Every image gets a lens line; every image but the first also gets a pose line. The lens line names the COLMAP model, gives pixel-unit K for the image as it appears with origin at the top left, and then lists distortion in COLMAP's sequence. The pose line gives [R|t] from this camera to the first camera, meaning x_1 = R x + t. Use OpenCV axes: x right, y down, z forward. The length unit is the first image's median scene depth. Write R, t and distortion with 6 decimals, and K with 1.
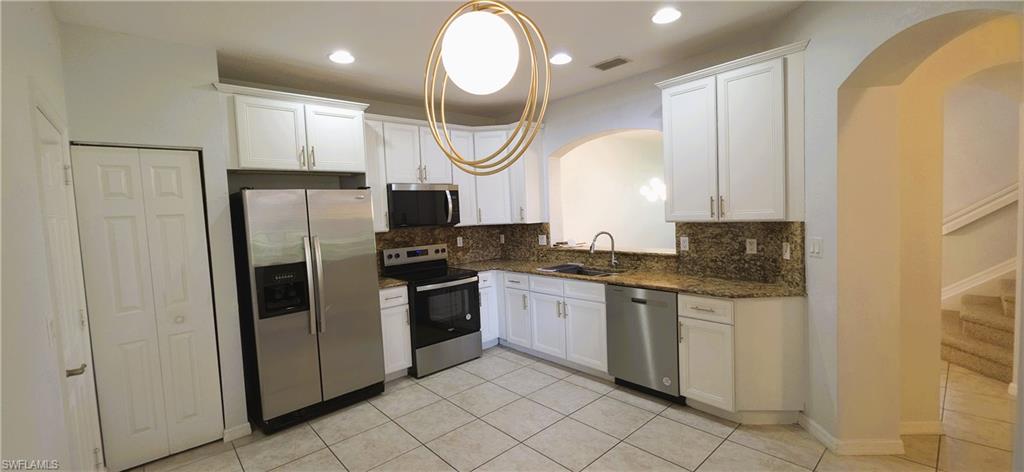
lens RADIAL K [[411.1, 0, 512.0], [0, 411.1, 236.0], [0, 0, 1]] dist [0.000144, 0.000021]
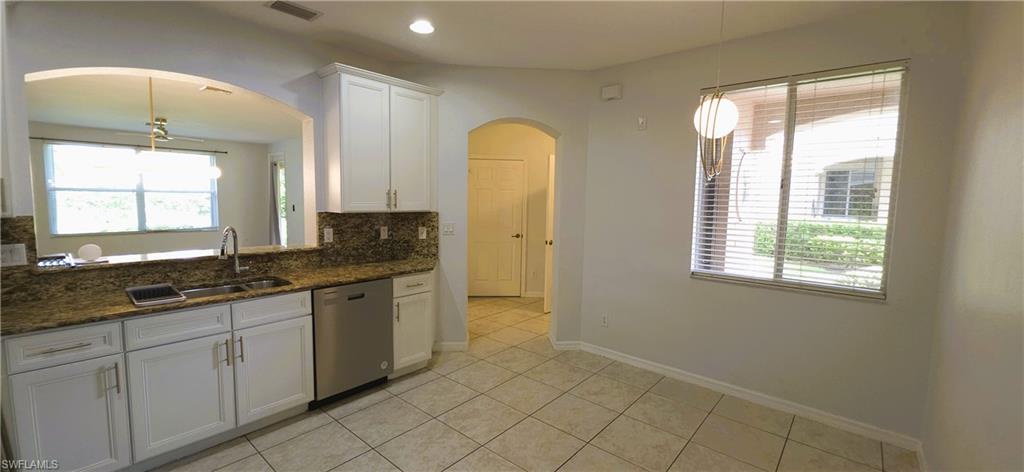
lens RADIAL K [[411.1, 0, 512.0], [0, 411.1, 236.0], [0, 0, 1]] dist [0.000144, 0.000021]
pose [[-0.135255, -0.054109, 0.989332, -0.663828], [0.044026, 0.997193, 0.060558, -0.021758], [-0.989832, 0.051747, -0.132493, 0.778862]]
